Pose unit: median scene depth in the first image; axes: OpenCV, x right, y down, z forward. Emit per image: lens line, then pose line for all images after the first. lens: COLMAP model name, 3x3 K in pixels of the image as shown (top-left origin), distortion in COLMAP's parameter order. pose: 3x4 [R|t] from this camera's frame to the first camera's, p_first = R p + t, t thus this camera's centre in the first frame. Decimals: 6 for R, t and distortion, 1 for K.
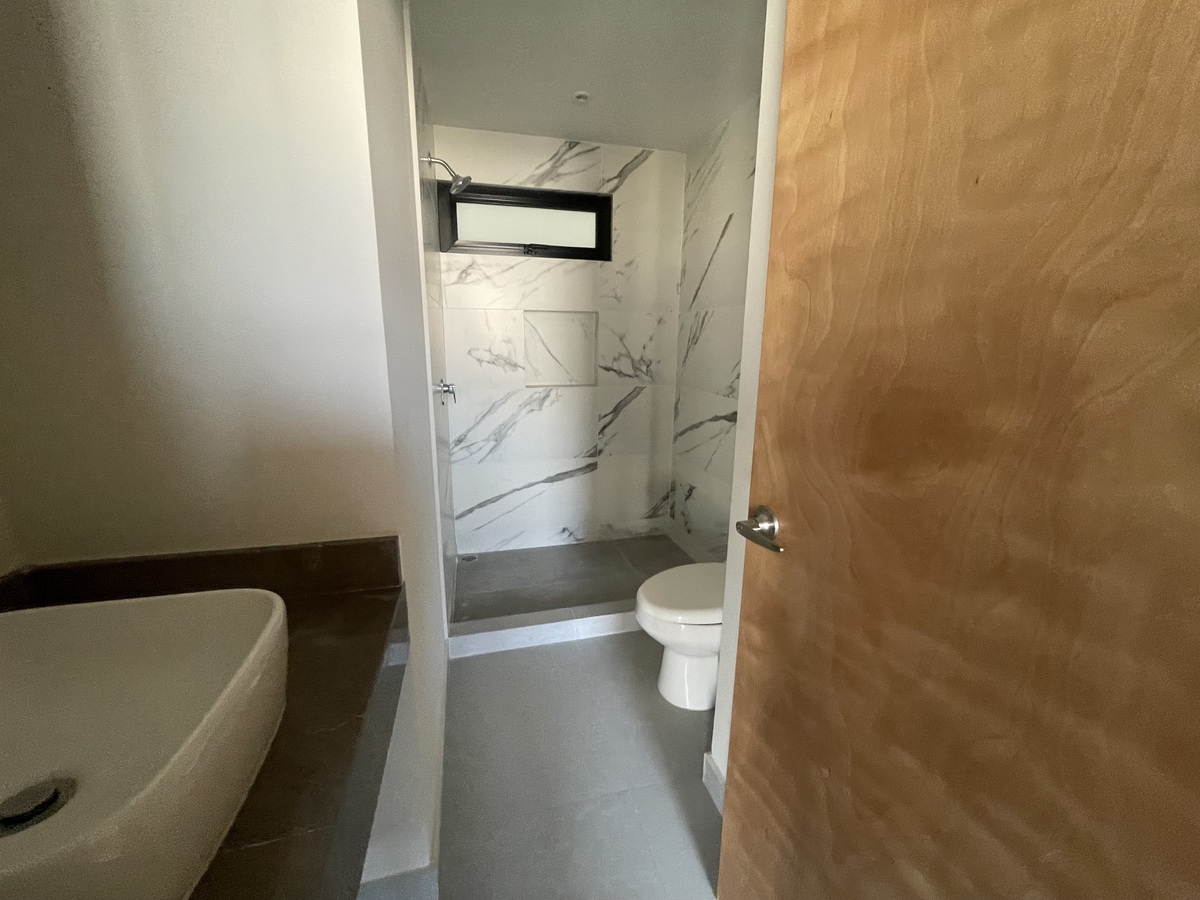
lens RADIAL K [[483.6, 0, 598.6], [0, 483.6, 447.1], [0, 0, 1]] dist [0.000204, -0.000063]
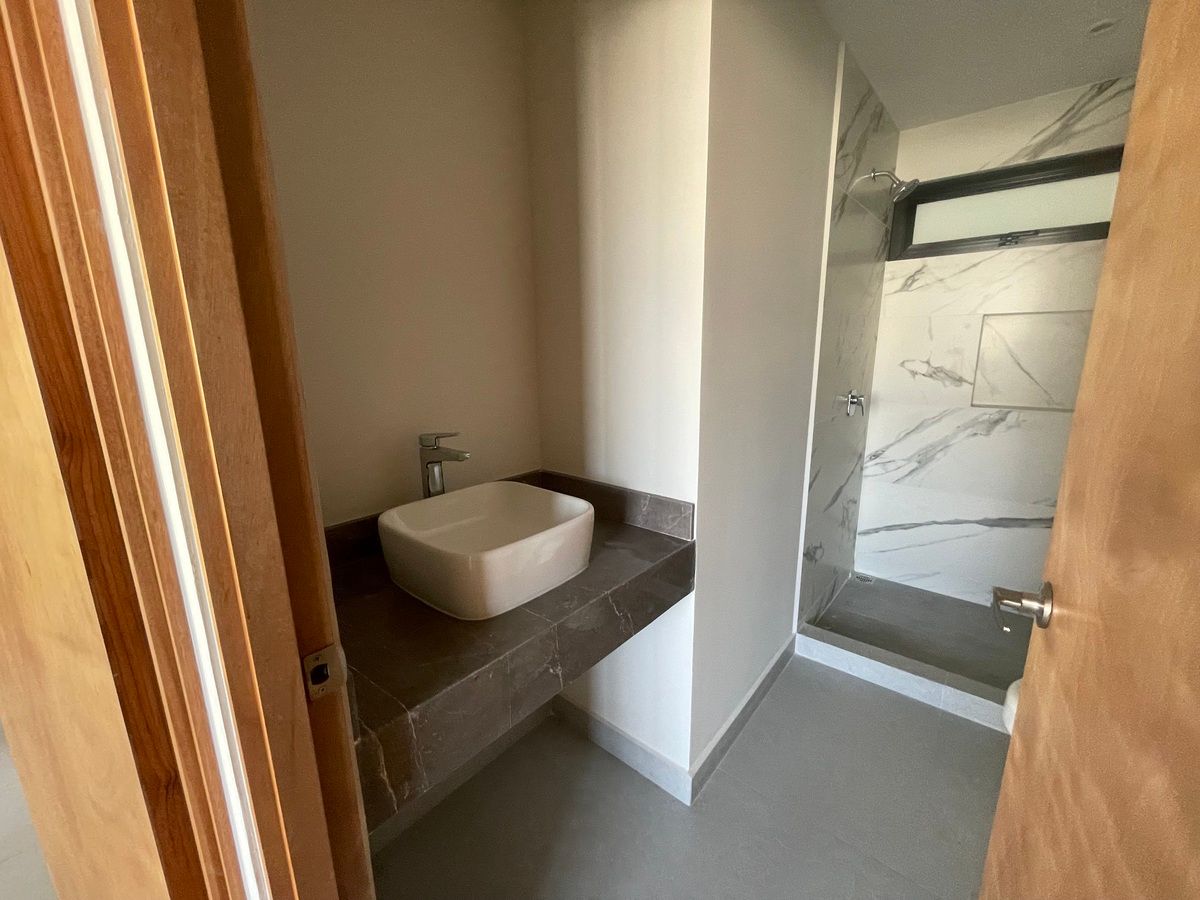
lens RADIAL K [[483.6, 0, 604.9], [0, 483.6, 450.2], [0, 0, 1]] dist [0.000204, -0.000063]
pose [[0.586187, 0.156225, -0.794971, 0.160553], [-0.162844, 0.983927, 0.073282, -0.006899], [0.793641, 0.086500, 0.602206, -0.003824]]
